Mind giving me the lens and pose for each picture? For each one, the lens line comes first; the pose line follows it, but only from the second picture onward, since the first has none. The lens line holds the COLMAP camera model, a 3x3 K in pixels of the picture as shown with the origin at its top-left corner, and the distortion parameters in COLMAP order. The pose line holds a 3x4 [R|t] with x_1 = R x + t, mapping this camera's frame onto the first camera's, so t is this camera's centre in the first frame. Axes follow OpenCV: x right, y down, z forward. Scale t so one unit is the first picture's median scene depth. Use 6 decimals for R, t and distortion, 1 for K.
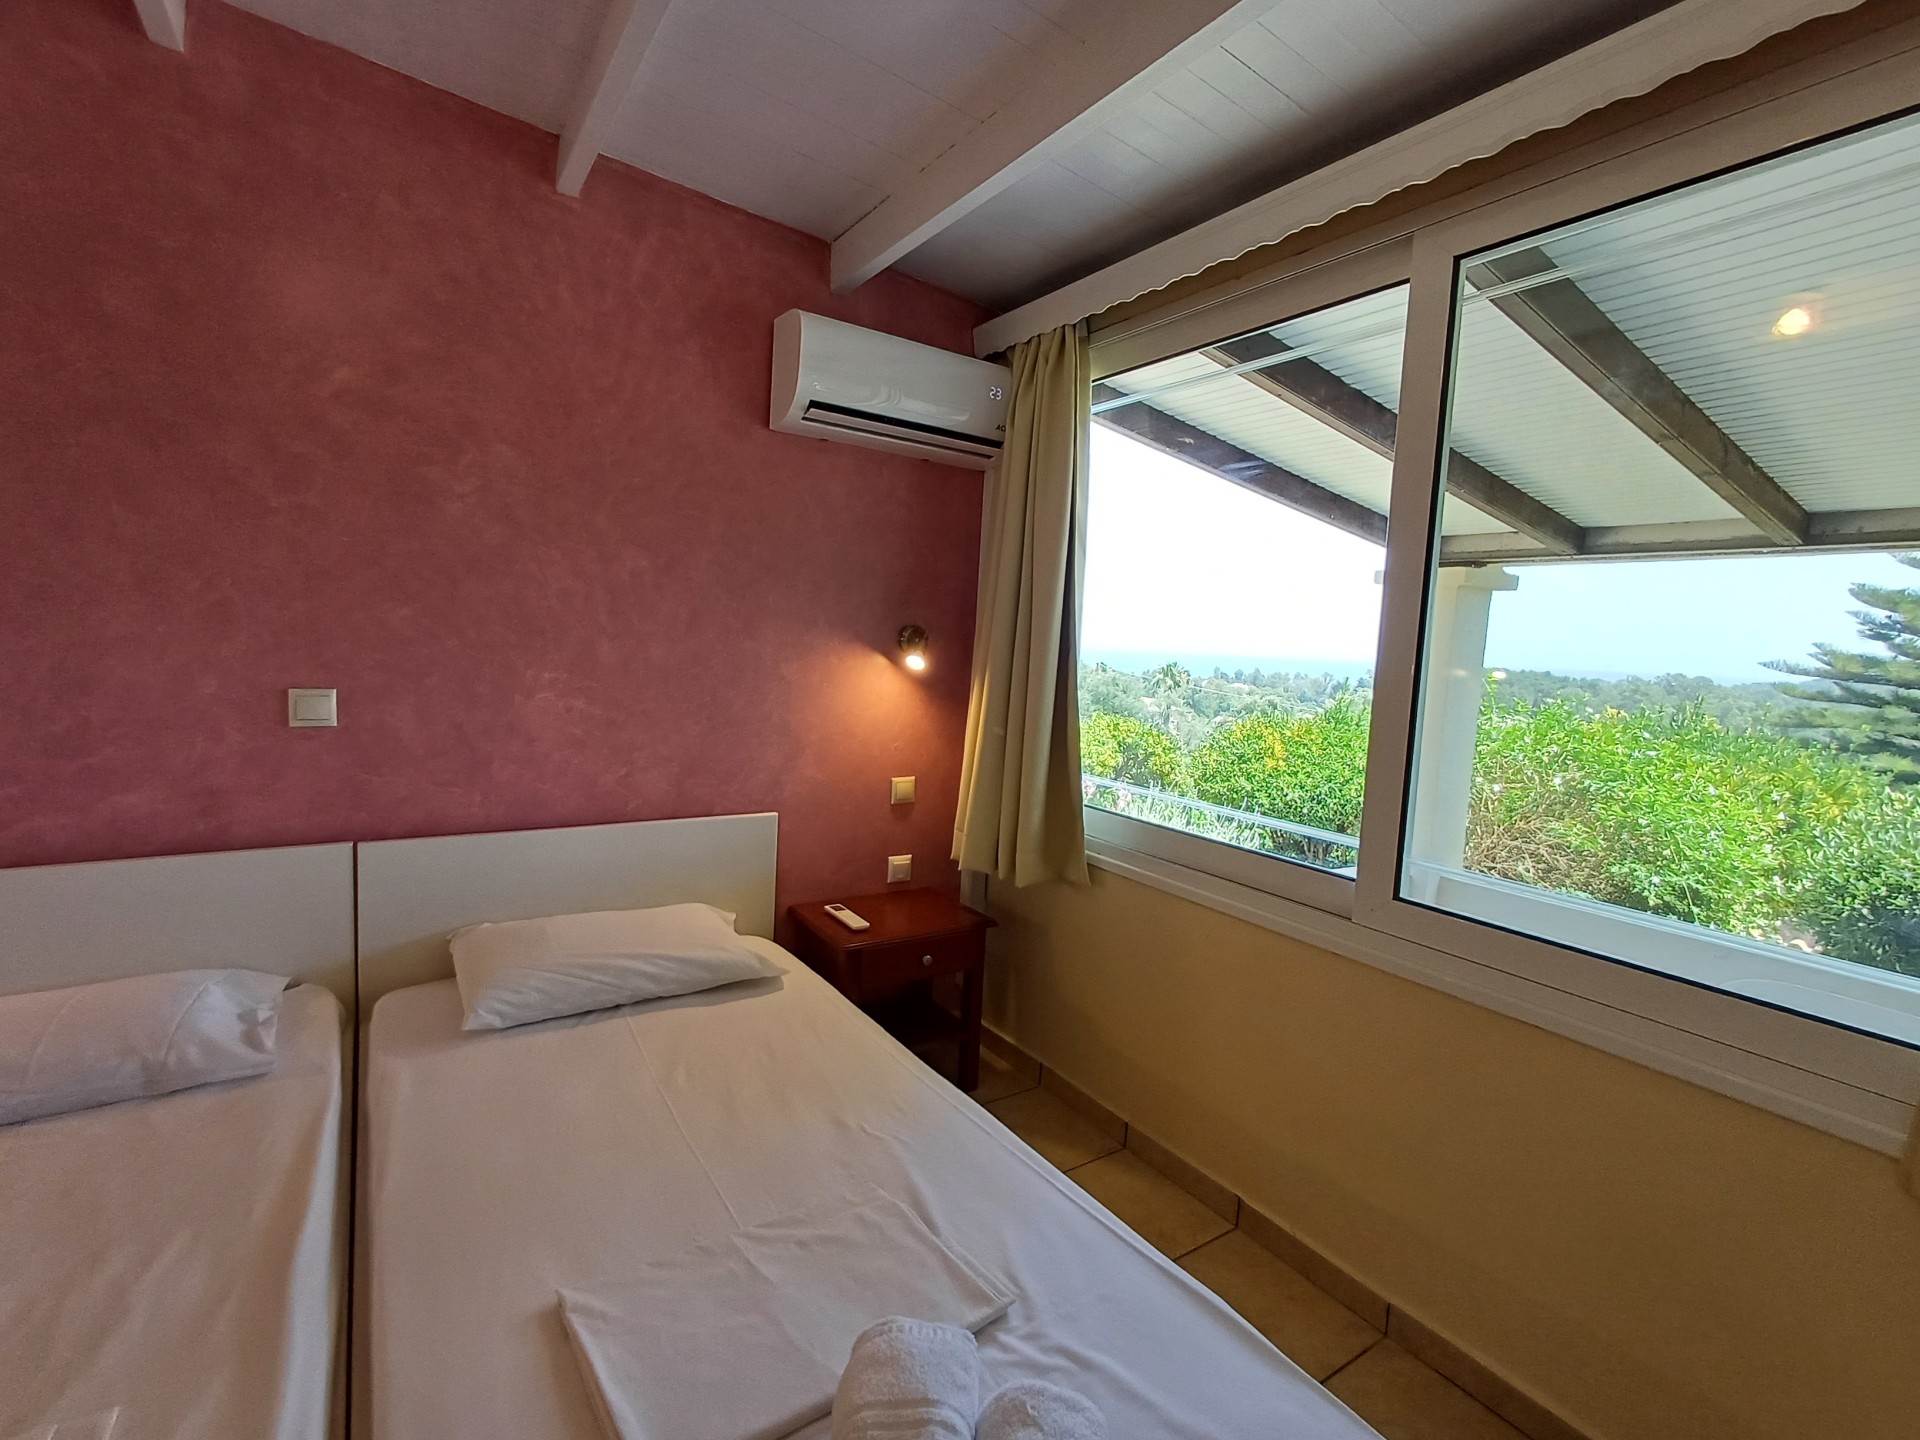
lens RADIAL K [[873.5, 0, 955.7], [0, 873.5, 712.8], [0, 0, 1]] dist [0.001938, -0.000066]
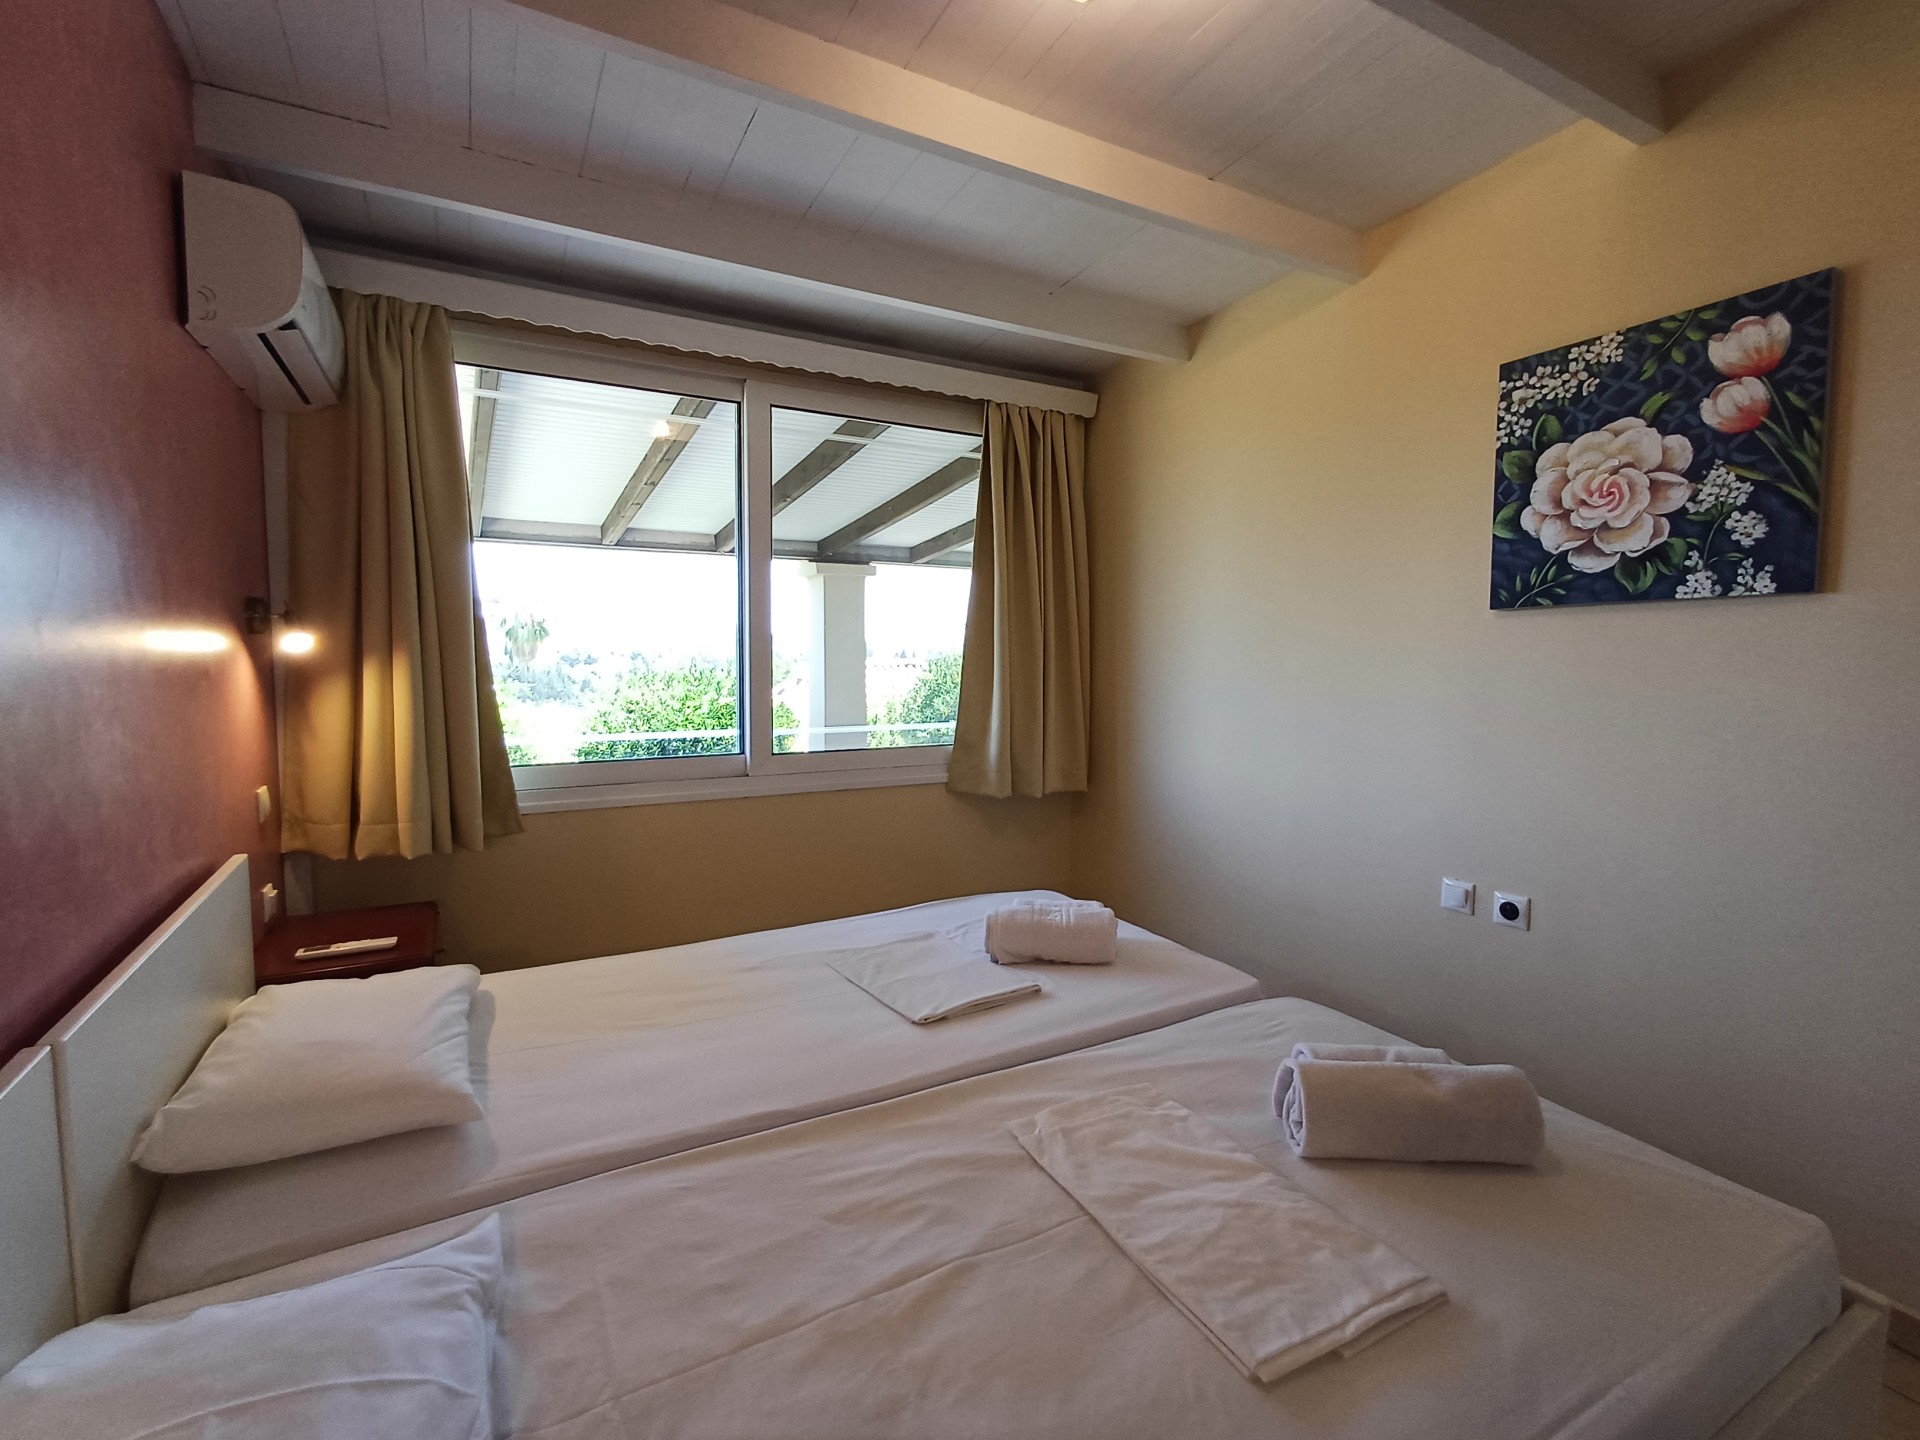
lens RADIAL K [[868.2, 0, 954.3], [0, 868.2, 714.1], [0, 0, 1]] dist [-0.001497, -0.000510]
pose [[0.069542, -0.131243, 0.988908, -0.867752], [0.073393, 0.989295, 0.126133, -0.049093], [-0.994876, 0.063807, 0.078430, 0.332419]]
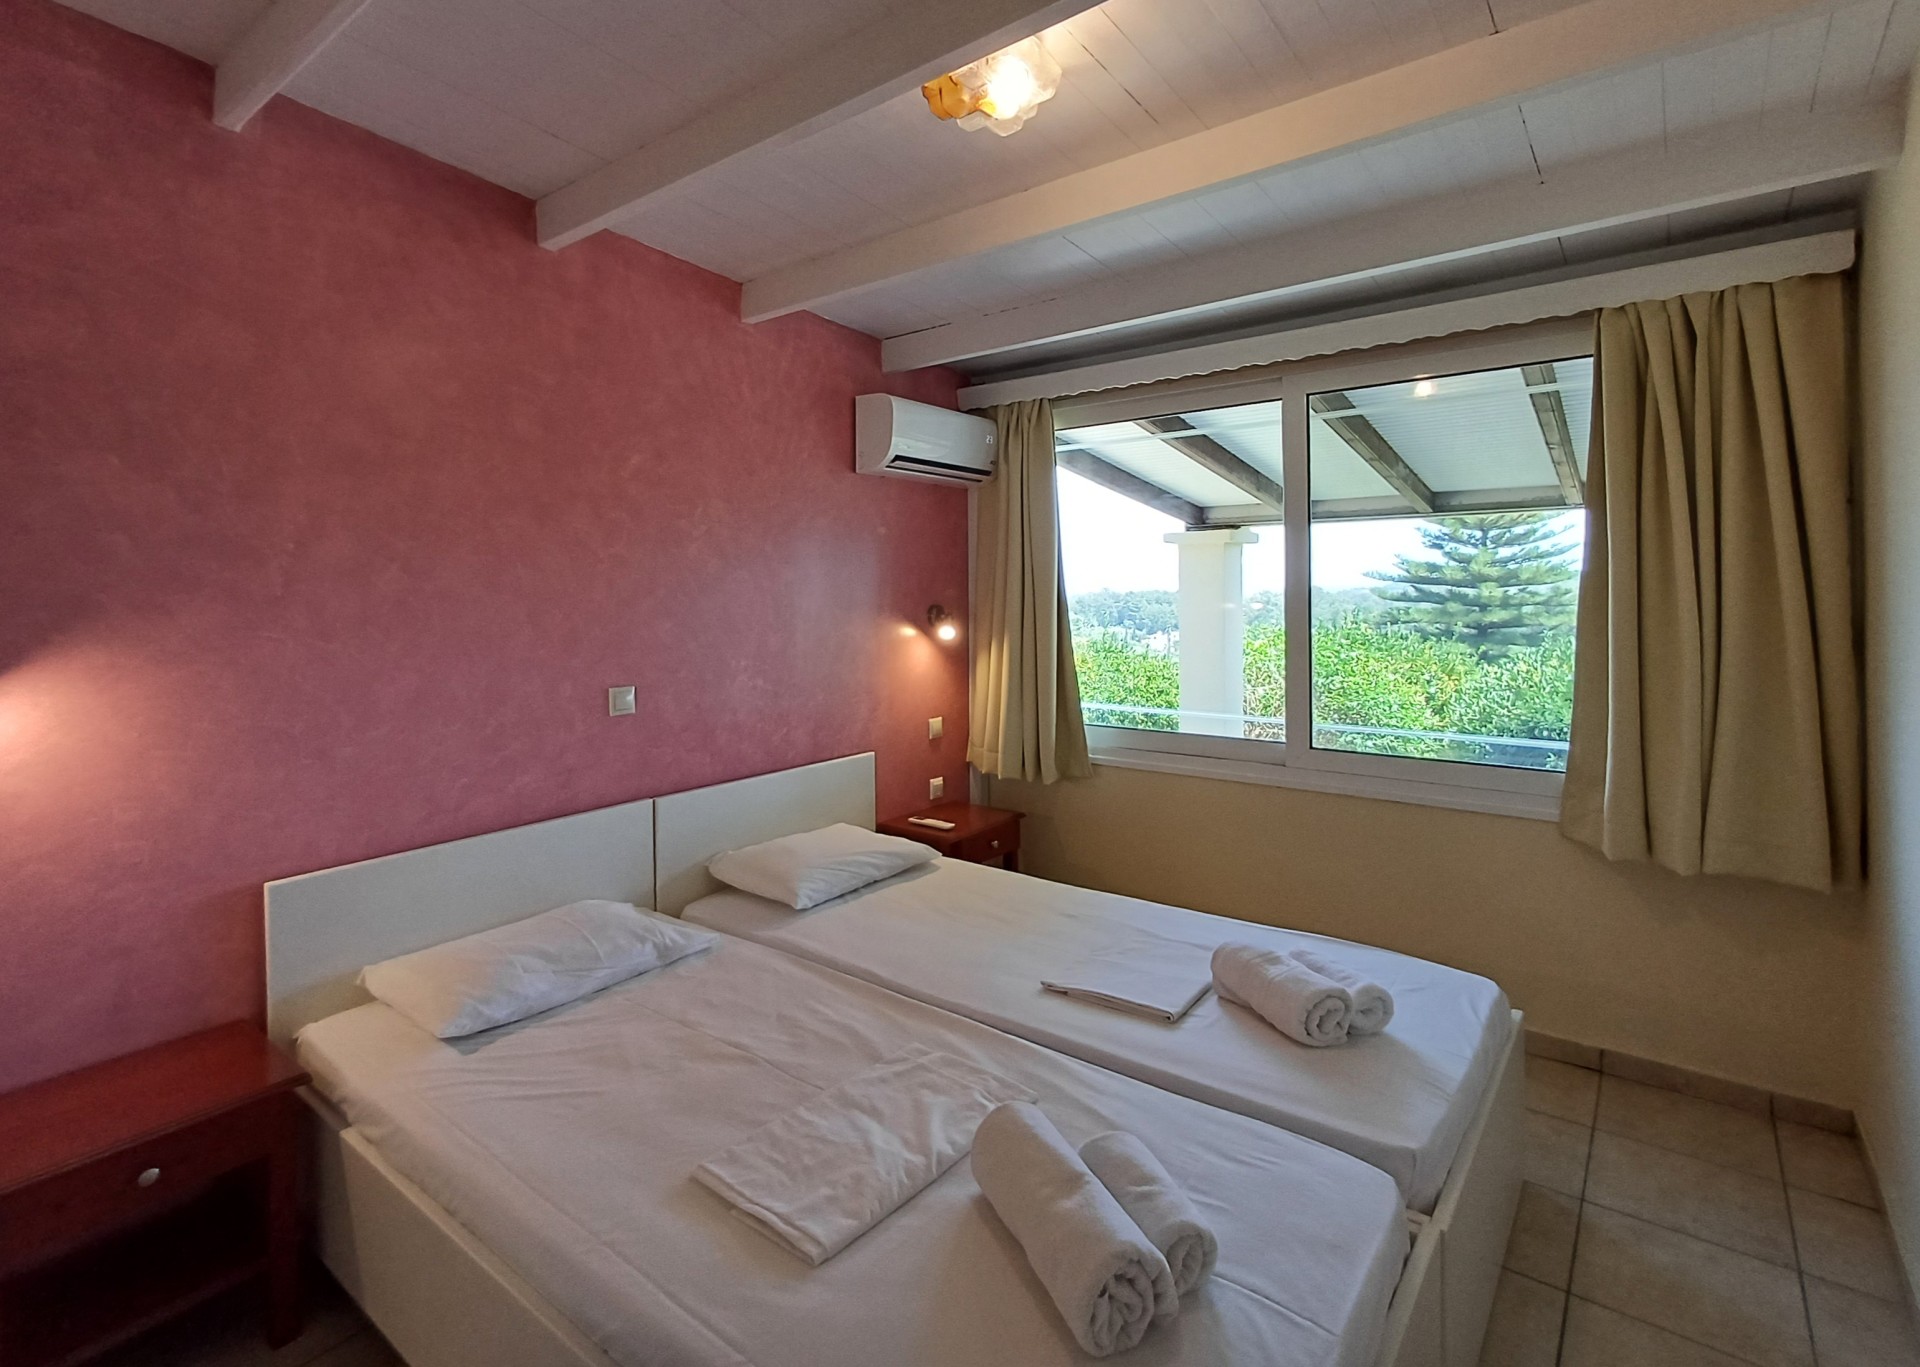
lens RADIAL K [[930.0, 0, 921.0], [0, 930.0, 591.3], [0, 0, 1]] dist [-0.001083, 0.000164]
pose [[0.951275, -0.061829, 0.302080, -0.547585], [0.084939, 0.994331, -0.063961, -0.033245], [-0.296413, 0.086503, 0.951134, -0.399088]]
